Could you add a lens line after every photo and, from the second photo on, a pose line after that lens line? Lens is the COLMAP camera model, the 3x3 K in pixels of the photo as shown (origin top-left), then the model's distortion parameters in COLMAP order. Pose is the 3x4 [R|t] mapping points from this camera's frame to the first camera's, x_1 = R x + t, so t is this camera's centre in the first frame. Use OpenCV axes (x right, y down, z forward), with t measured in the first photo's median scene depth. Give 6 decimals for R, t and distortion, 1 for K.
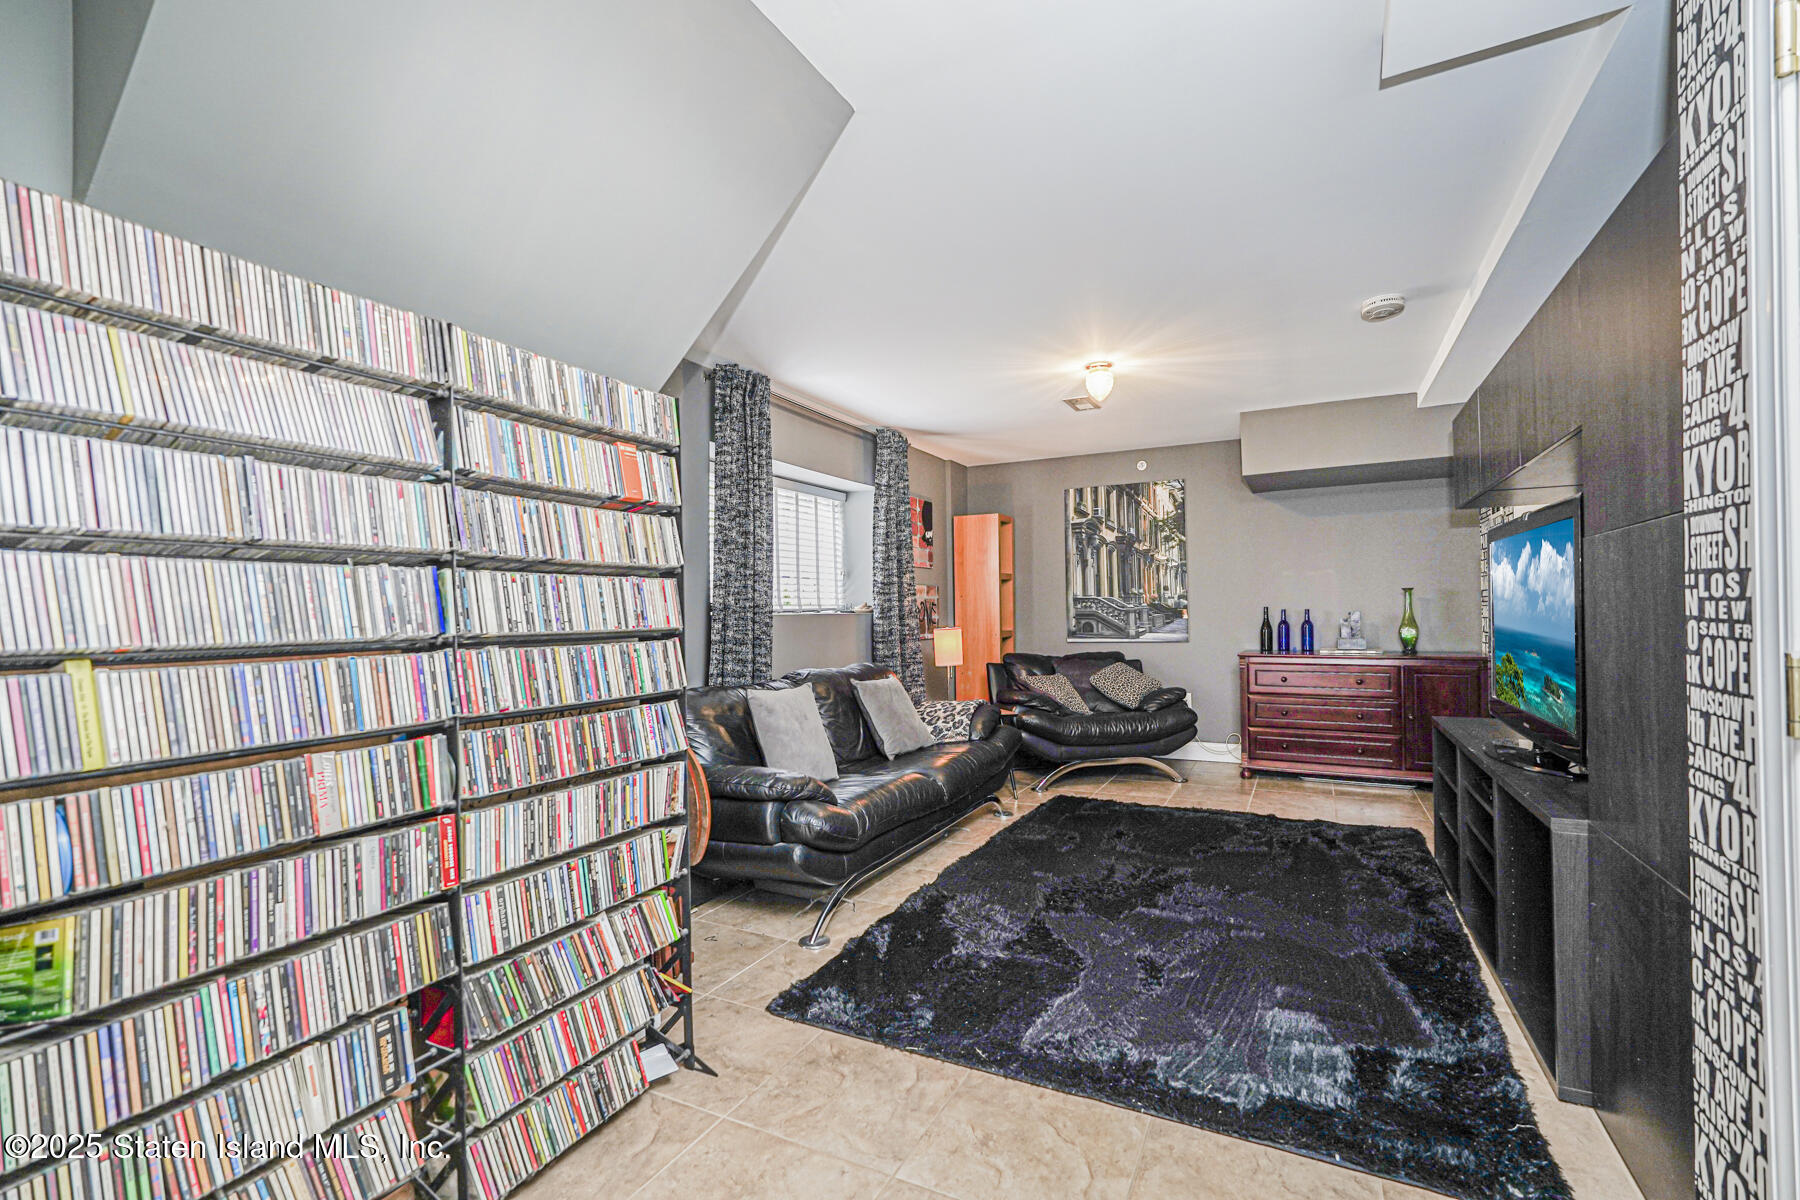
lens RADIAL K [[792.1, 0, 900.0], [0, 792.1, 600.0], [0, 0, 1]] dist [-0.018841, 0.011493]
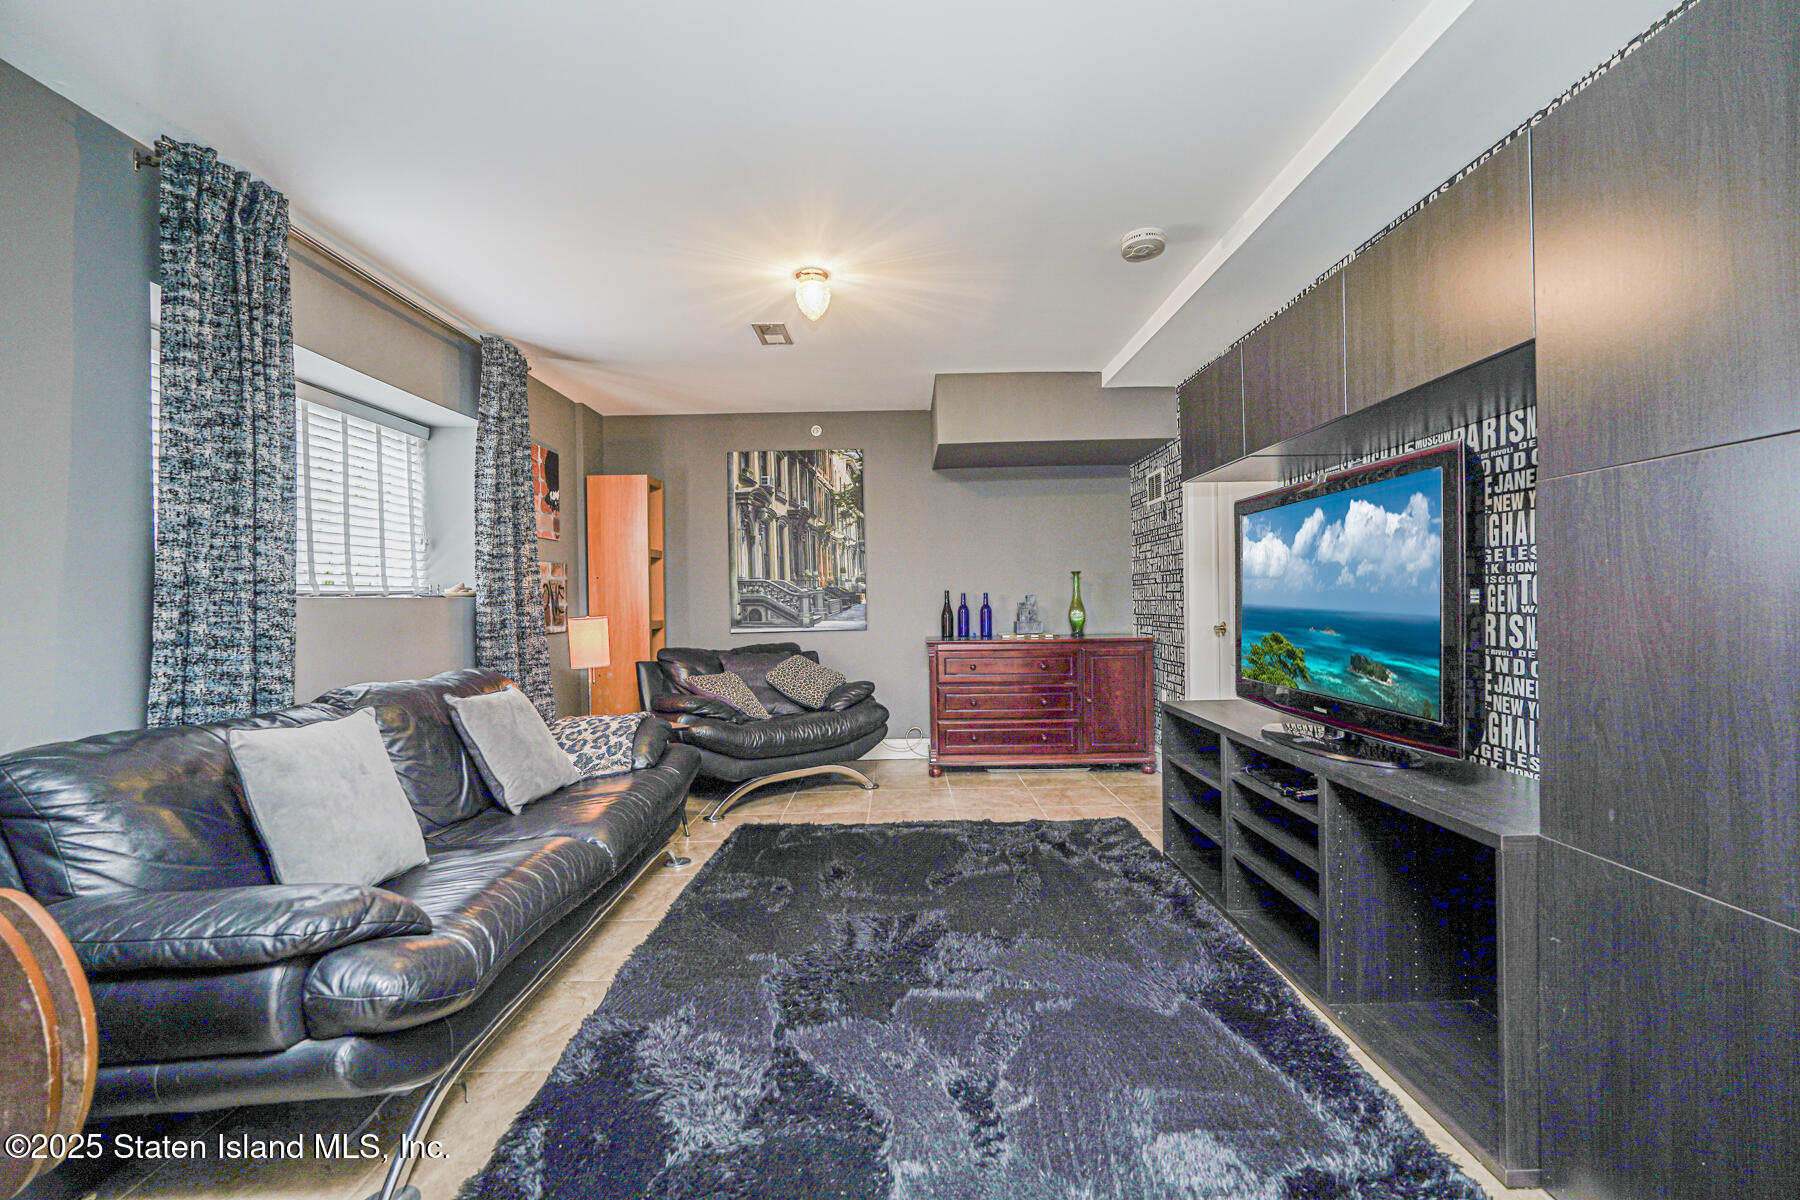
lens RADIAL K [[792.1, 0, 900.0], [0, 792.1, 600.0], [0, 0, 1]] dist [-0.018841, 0.011493]
pose [[0.886386, -0.003273, 0.462935, -0.028093], [-0.001136, 0.999957, 0.009245, 0.014088], [-0.462945, -0.008720, 0.886344, 0.236733]]
